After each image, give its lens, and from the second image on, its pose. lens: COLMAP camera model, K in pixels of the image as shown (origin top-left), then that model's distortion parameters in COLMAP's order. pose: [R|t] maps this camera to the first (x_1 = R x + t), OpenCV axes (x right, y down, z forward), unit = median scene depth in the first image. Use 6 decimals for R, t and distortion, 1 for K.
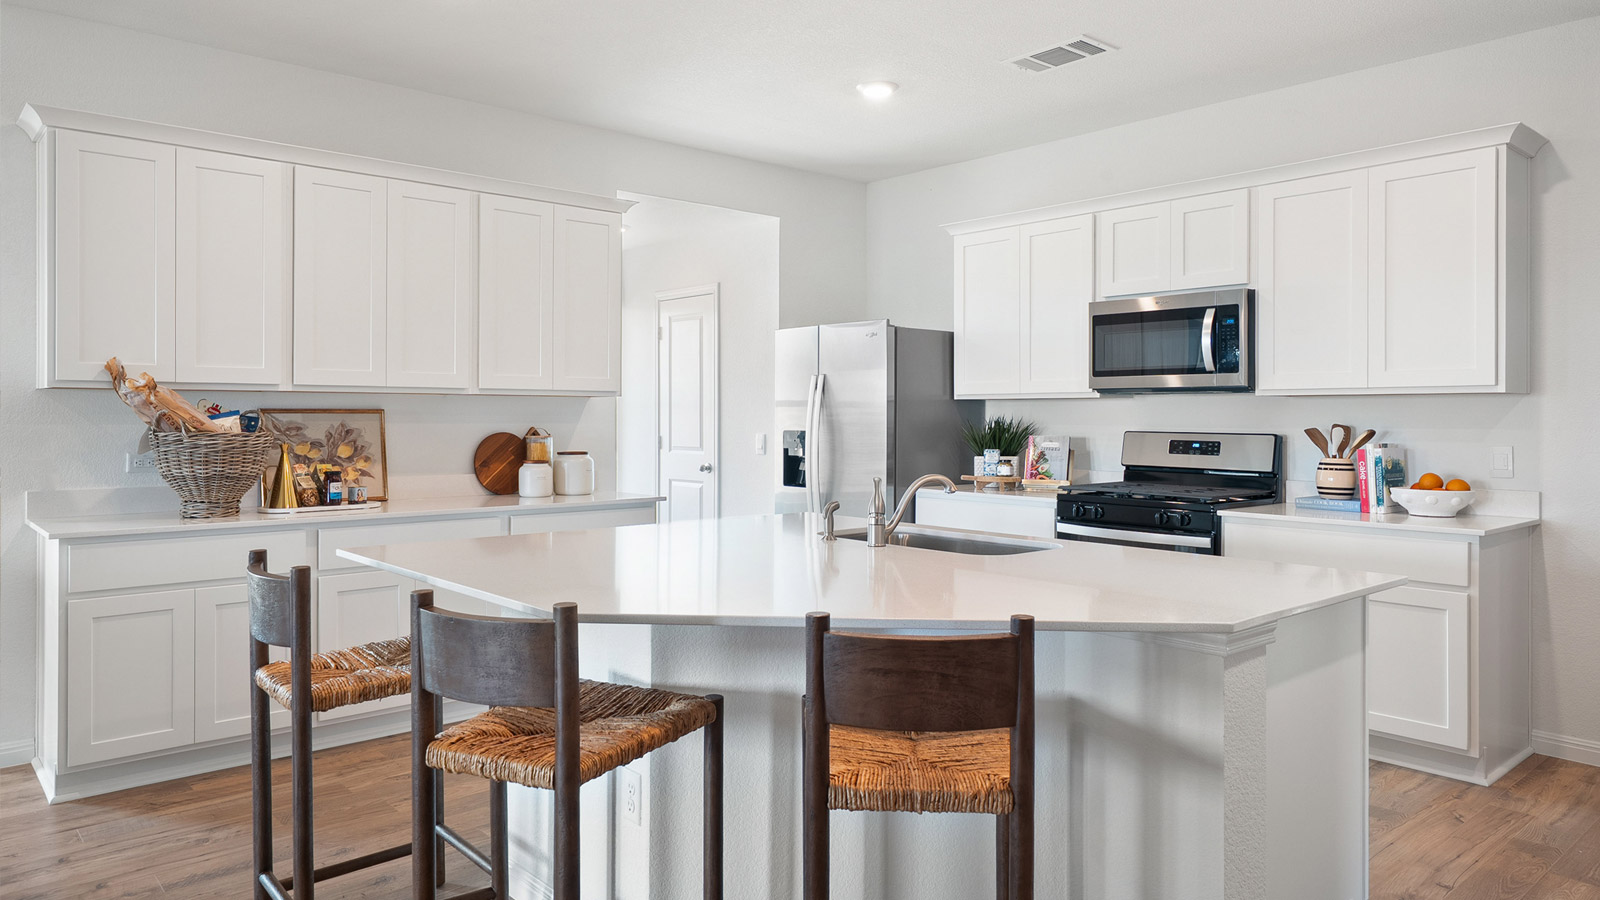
lens RADIAL K [[1063.4, 0, 812.0], [0, 1063.4, 392.7], [0, 0, 1]] dist [0.015539, -0.001345]
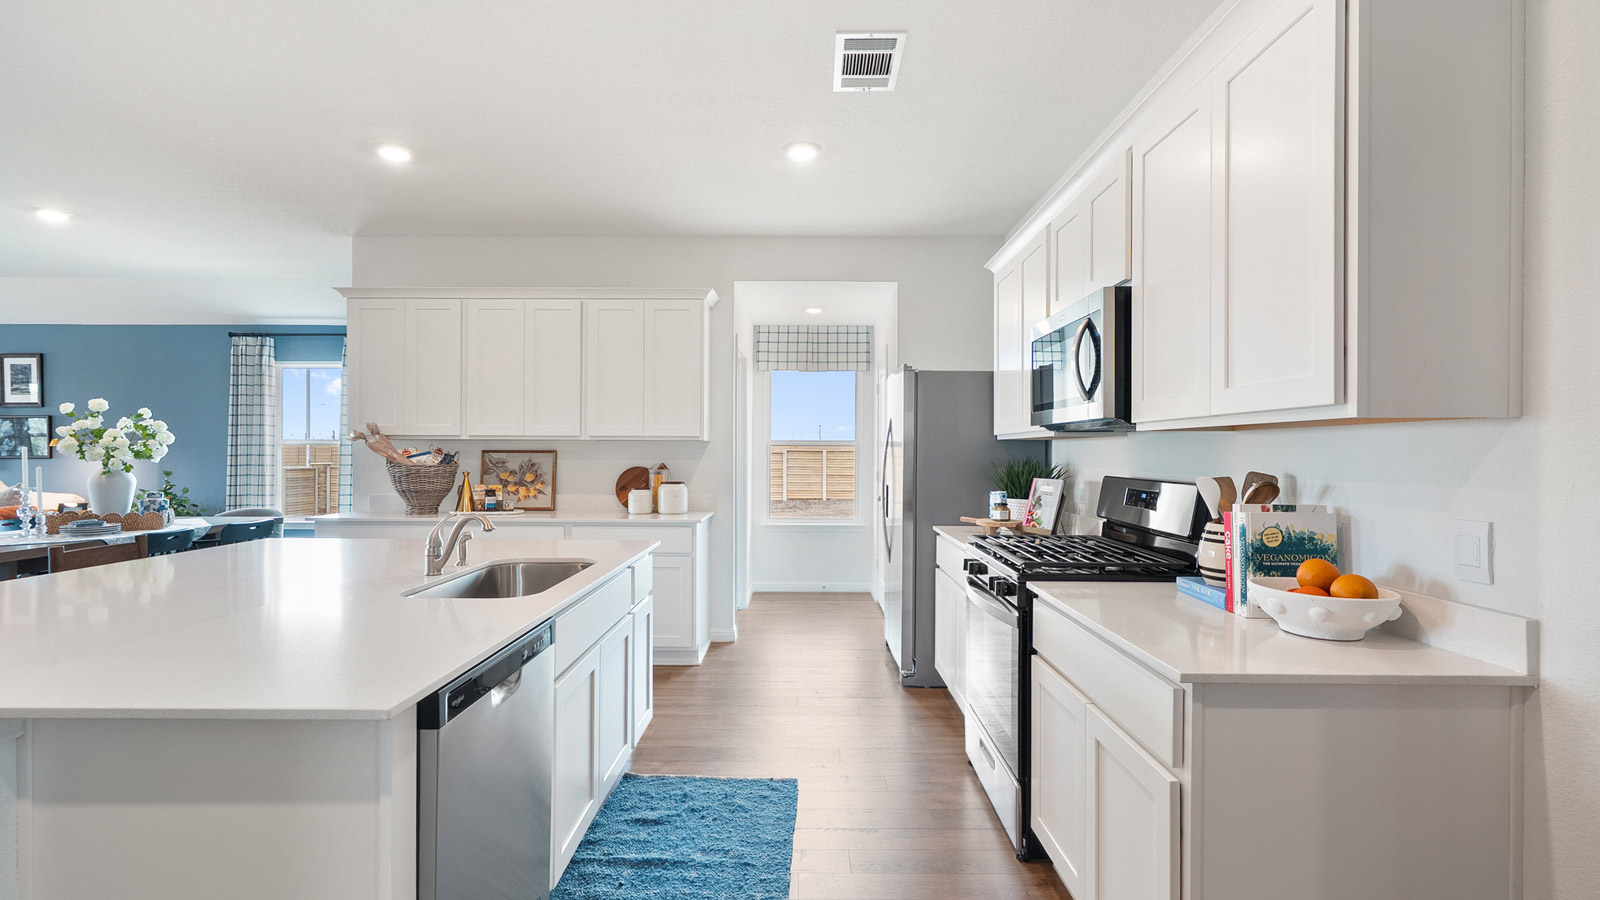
lens RADIAL K [[747.7, 0, 790.9], [0, 747.7, 440.7], [0, 0, 1]] dist [0.002550, 0.001733]
pose [[0.731935, -0.009610, -0.681307, 0.637116], [0.013421, 0.999910, 0.000314, 0.006529], [0.681242, -0.009373, 0.731998, 0.497826]]
